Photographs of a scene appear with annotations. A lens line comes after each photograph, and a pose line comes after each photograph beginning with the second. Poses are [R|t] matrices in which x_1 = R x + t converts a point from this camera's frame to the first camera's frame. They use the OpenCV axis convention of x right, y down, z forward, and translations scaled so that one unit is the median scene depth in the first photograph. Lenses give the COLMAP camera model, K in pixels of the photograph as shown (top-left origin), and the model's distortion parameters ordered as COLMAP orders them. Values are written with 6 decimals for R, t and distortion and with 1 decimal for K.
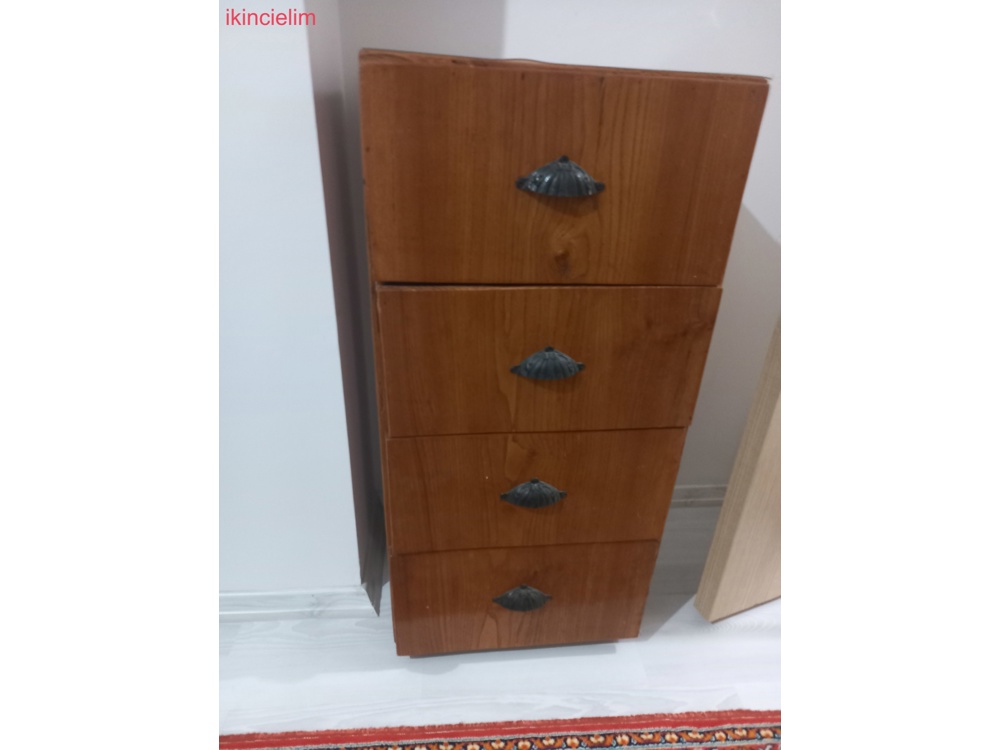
lens RADIAL K [[551.9, 0, 493.2], [0, 551.9, 379.3], [0, 0, 1]] dist [0.004258, -0.001552]
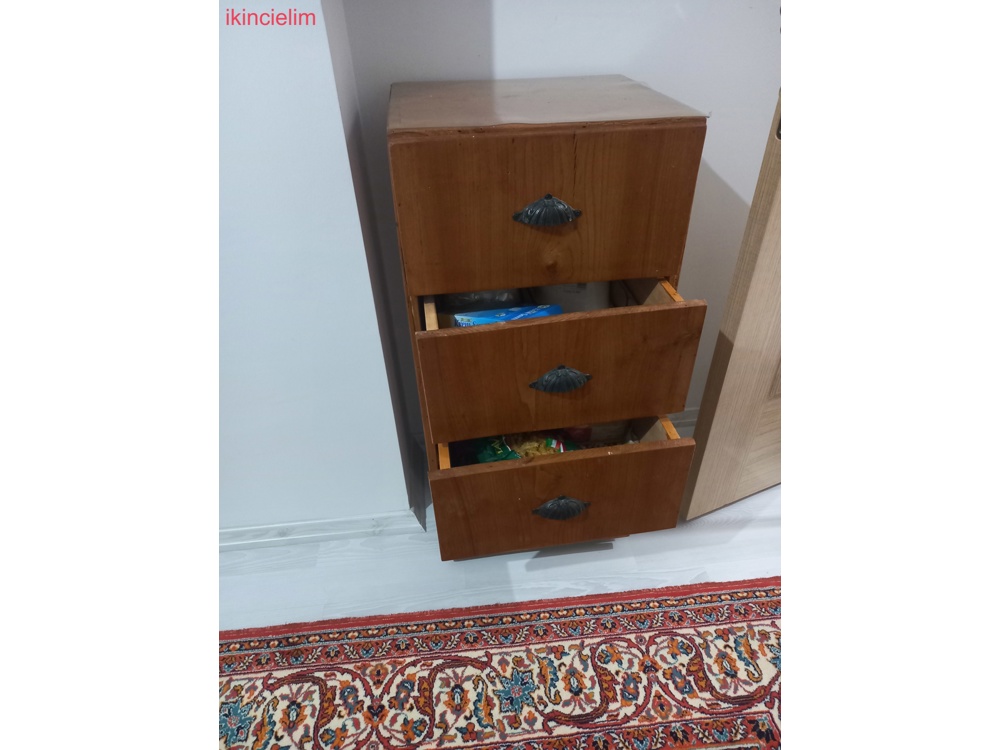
lens RADIAL K [[554.7, 0, 492.5], [0, 554.7, 377.1], [0, 0, 1]] dist [-0.008775, -0.000764]
pose [[0.997529, -0.066000, -0.024100, -0.000032], [0.068959, 0.985393, 0.155706, -0.132631], [0.013471, -0.156983, 0.987509, -0.245541]]
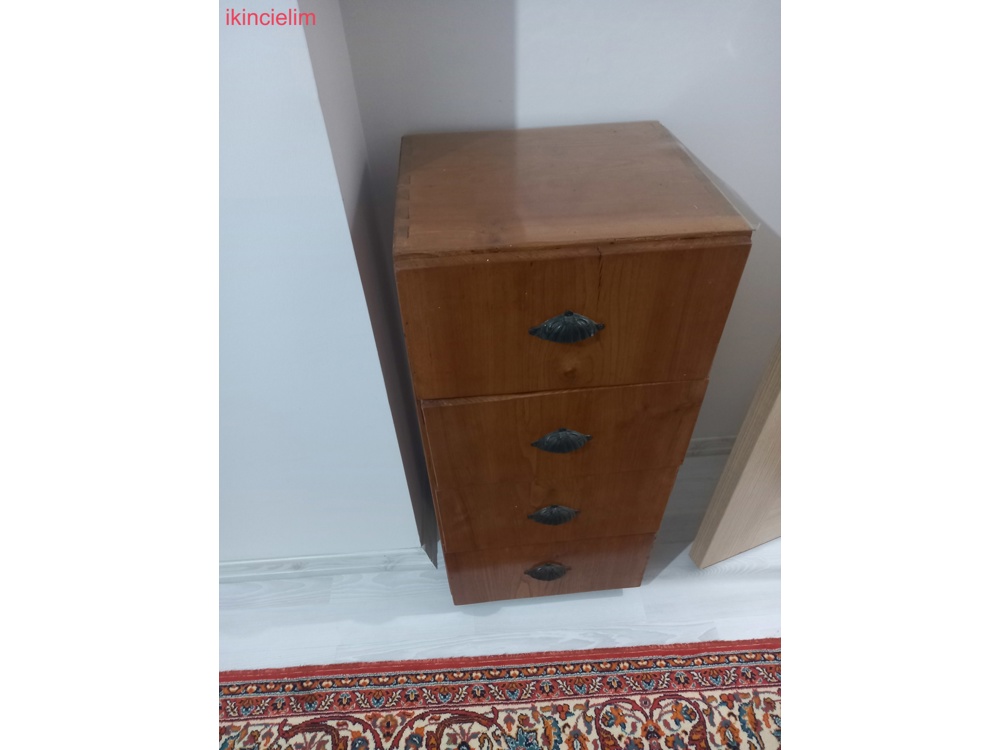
lens RADIAL K [[554.7, 0, 492.5], [0, 554.7, 377.1], [0, 0, 1]] dist [-0.008775, -0.000764]
pose [[0.997178, -0.035711, -0.066037, 0.026172], [0.052425, 0.960860, 0.272030, -0.413112], [0.053738, -0.274724, 0.960020, -0.127651]]
